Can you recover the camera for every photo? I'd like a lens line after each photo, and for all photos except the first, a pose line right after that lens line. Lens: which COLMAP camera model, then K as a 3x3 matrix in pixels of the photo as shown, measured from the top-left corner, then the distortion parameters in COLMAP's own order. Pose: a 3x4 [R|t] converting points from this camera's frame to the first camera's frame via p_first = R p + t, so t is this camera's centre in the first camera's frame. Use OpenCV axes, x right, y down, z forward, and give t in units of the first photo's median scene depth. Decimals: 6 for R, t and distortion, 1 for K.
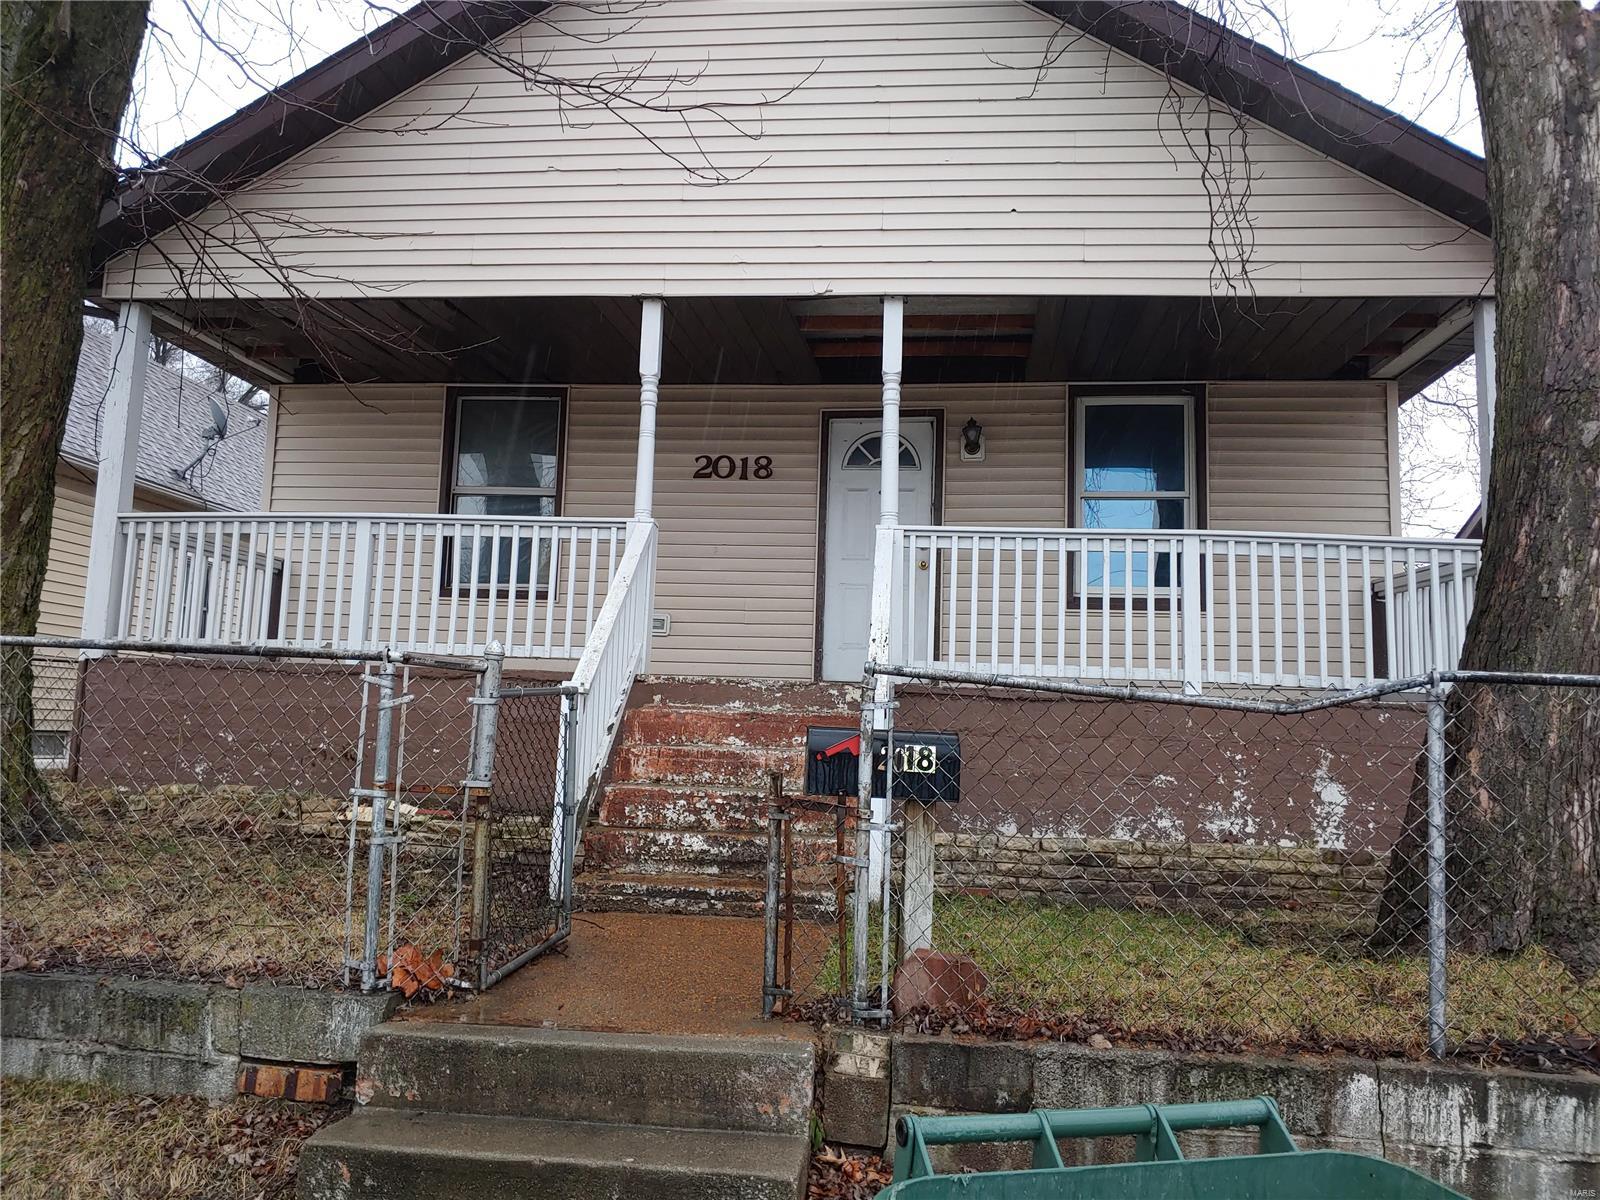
lens RADIAL K [[1236.4, 0, 801.9], [0, 1236.4, 596.2], [0, 0, 1]] dist [-0.017011, 0.008076]
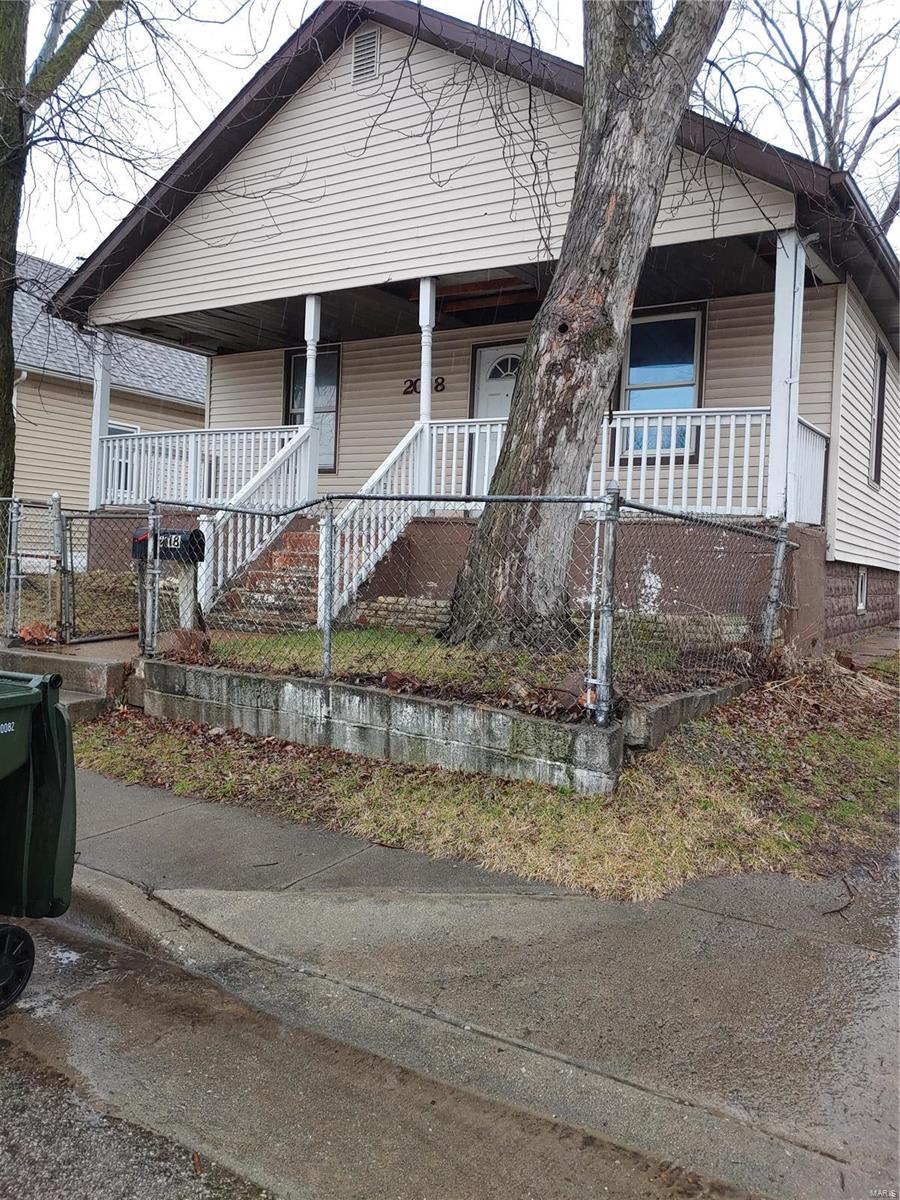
lens RADIAL K [[927.3, 0, 447.4], [0, 927.3, 602.2], [0, 0, 1]] dist [-0.017011, 0.008076]
pose [[0.909171, 0.020782, -0.415904, 0.680234], [0.038549, 0.990265, 0.133750, 0.020926], [0.414634, -0.137634, 0.899519, -0.160466]]
